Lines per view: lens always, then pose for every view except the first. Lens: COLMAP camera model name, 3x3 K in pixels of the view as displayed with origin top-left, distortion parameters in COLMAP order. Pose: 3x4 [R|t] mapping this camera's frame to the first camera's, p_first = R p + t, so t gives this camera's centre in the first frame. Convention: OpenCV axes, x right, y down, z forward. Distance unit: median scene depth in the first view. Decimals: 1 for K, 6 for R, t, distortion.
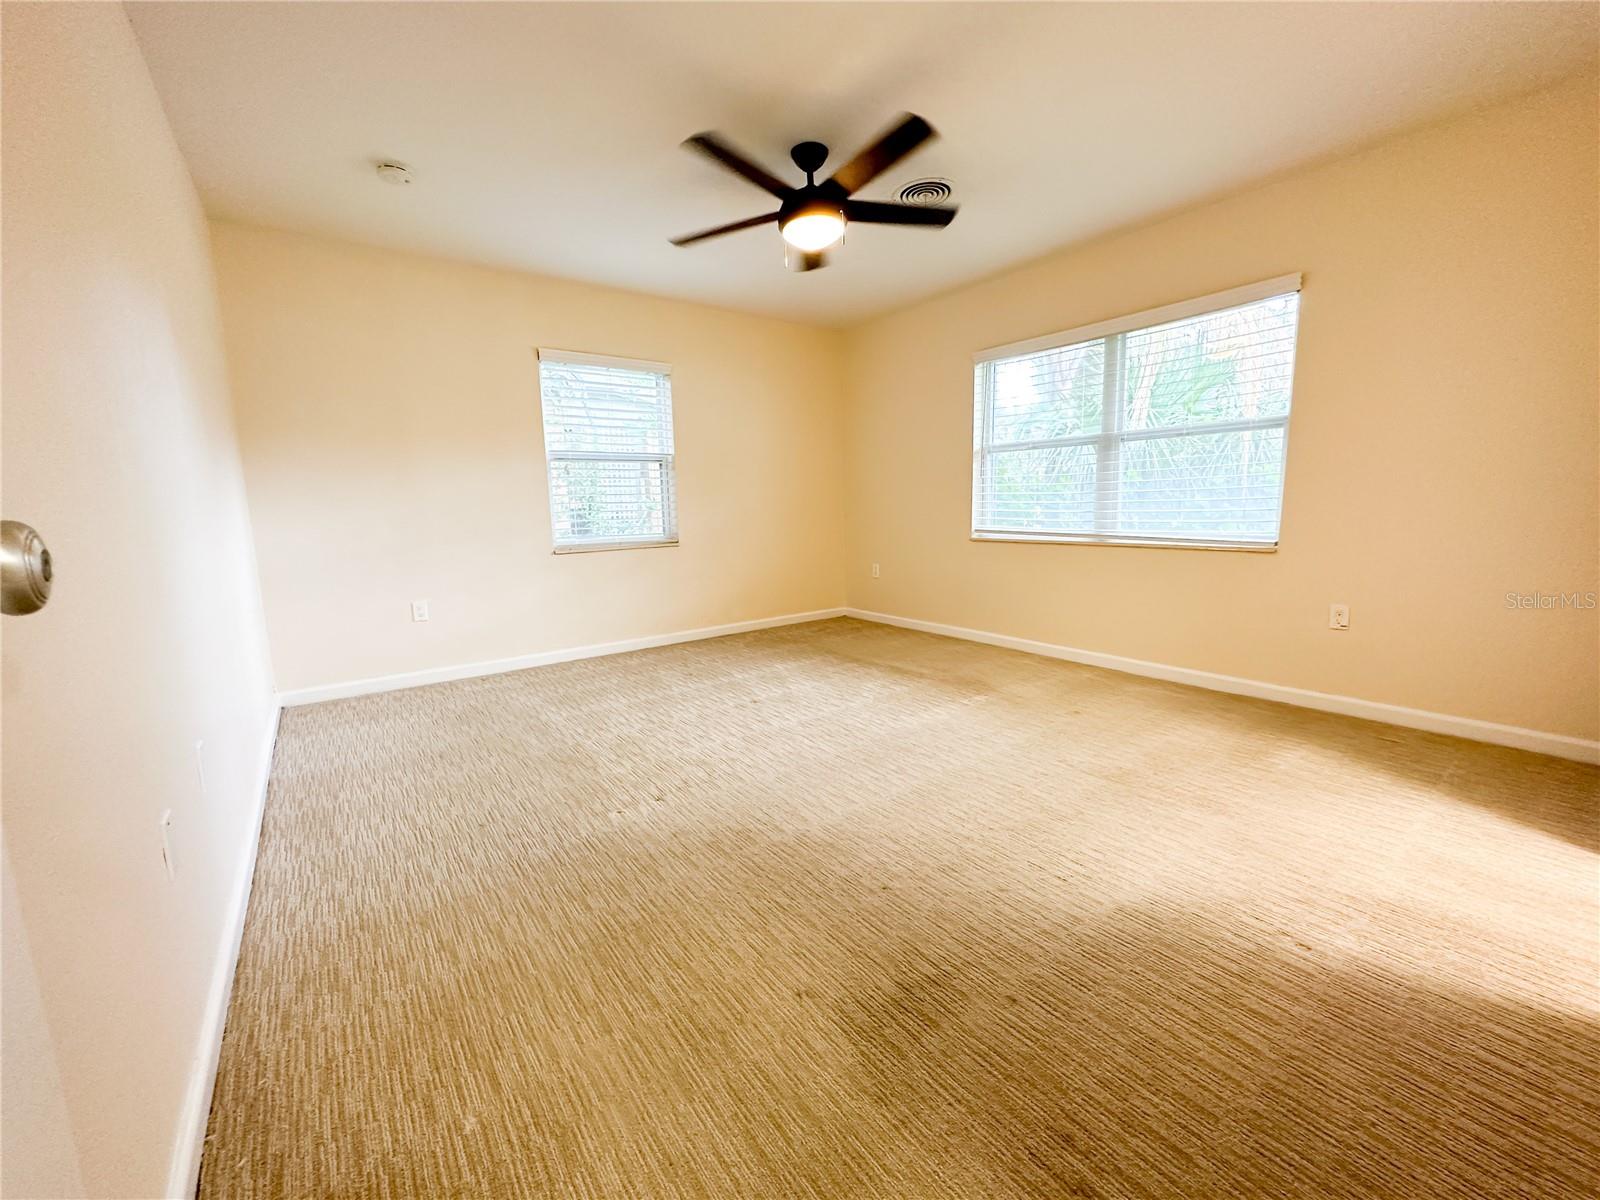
lens RADIAL K [[639.5, 0, 784.8], [0, 639.5, 600.4], [0, 0, 1]] dist [-0.002742, 0.000248]
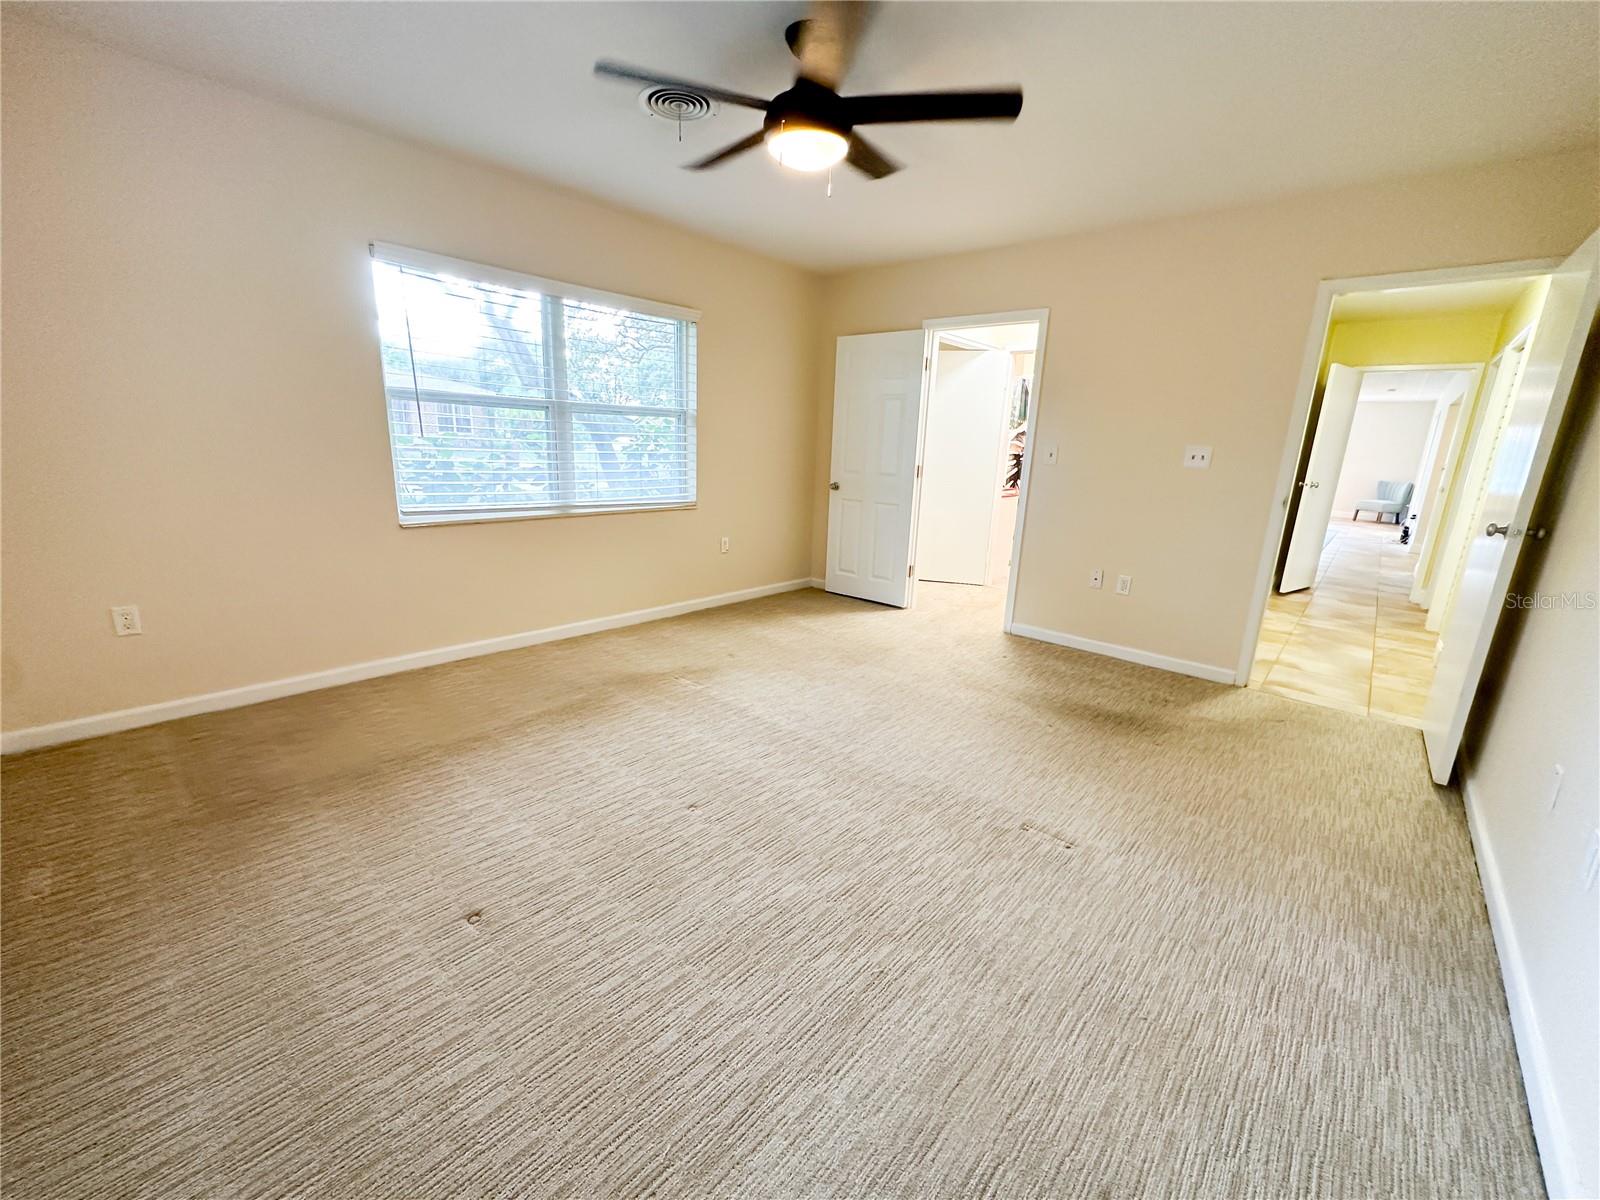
lens RADIAL K [[639.5, 0, 798.4], [0, 639.5, 601.8], [0, 0, 1]] dist [-0.002742, 0.000248]
pose [[-0.210169, -0.215405, 0.953640, -0.583299], [0.122404, 0.961954, 0.244259, -0.166089], [-0.969972, 0.168065, -0.175806, 0.894665]]
